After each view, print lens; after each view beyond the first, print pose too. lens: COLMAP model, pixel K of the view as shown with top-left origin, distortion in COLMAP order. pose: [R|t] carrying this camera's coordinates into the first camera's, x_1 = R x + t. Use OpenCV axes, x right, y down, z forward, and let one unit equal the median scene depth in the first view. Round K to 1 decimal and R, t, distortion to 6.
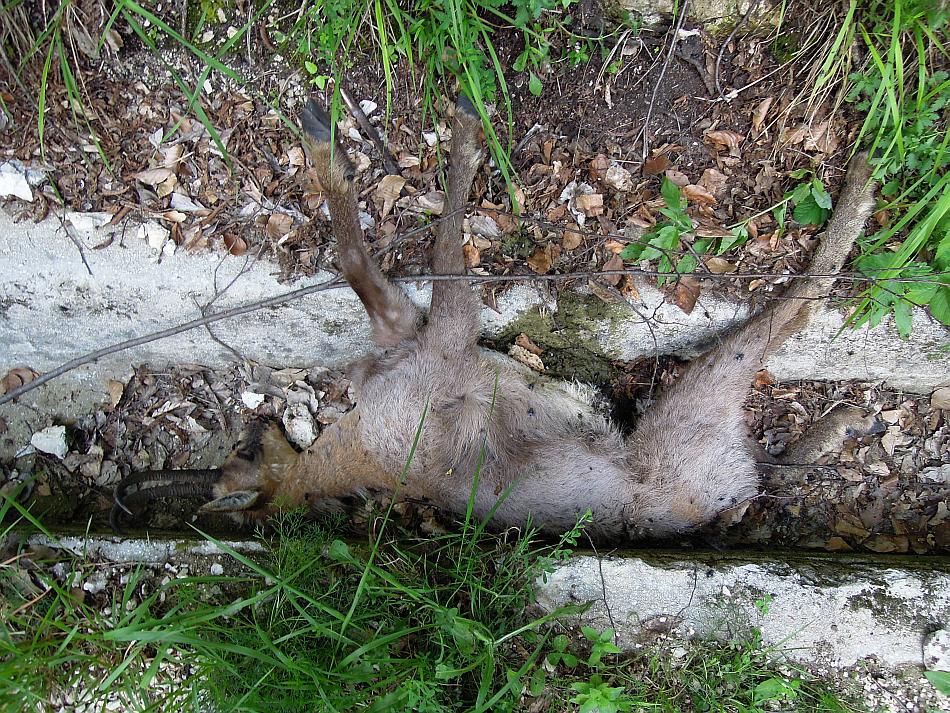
lens RADIAL K [[705.9, 0, 472.2], [0, 705.9, 349.3], [0, 0, 1]] dist [-0.024401, 0.008534]
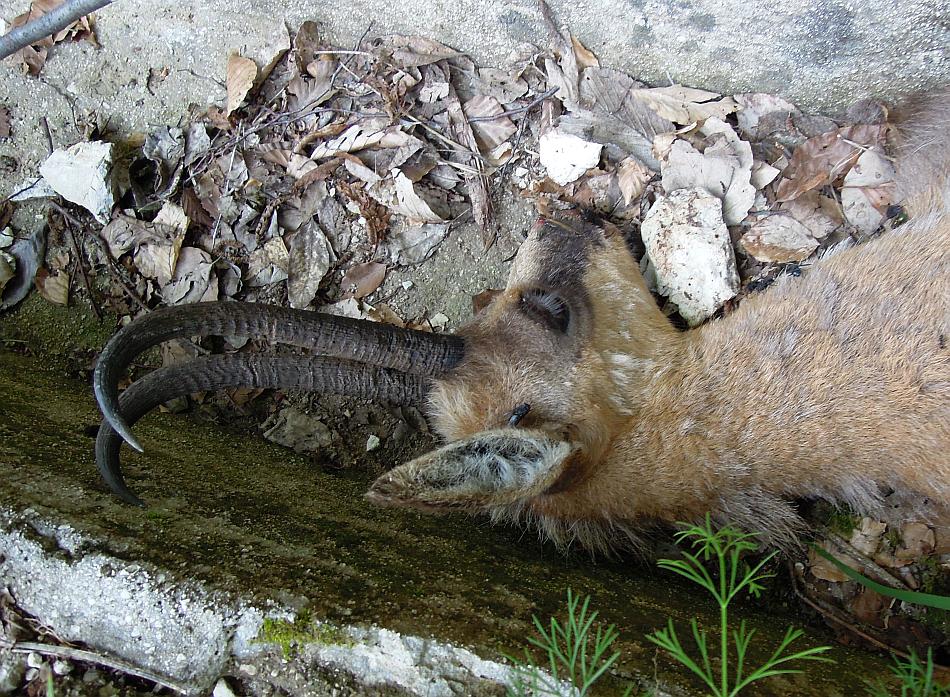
lens RADIAL K [[705.9, 0, 480.3], [0, 705.9, 348.9], [0, 0, 1]] dist [-0.024401, 0.008534]
pose [[0.940939, 0.225207, -0.252814, -0.246965], [-0.166360, 0.957872, 0.234105, 0.090926], [0.294886, -0.178220, 0.938765, 0.646187]]
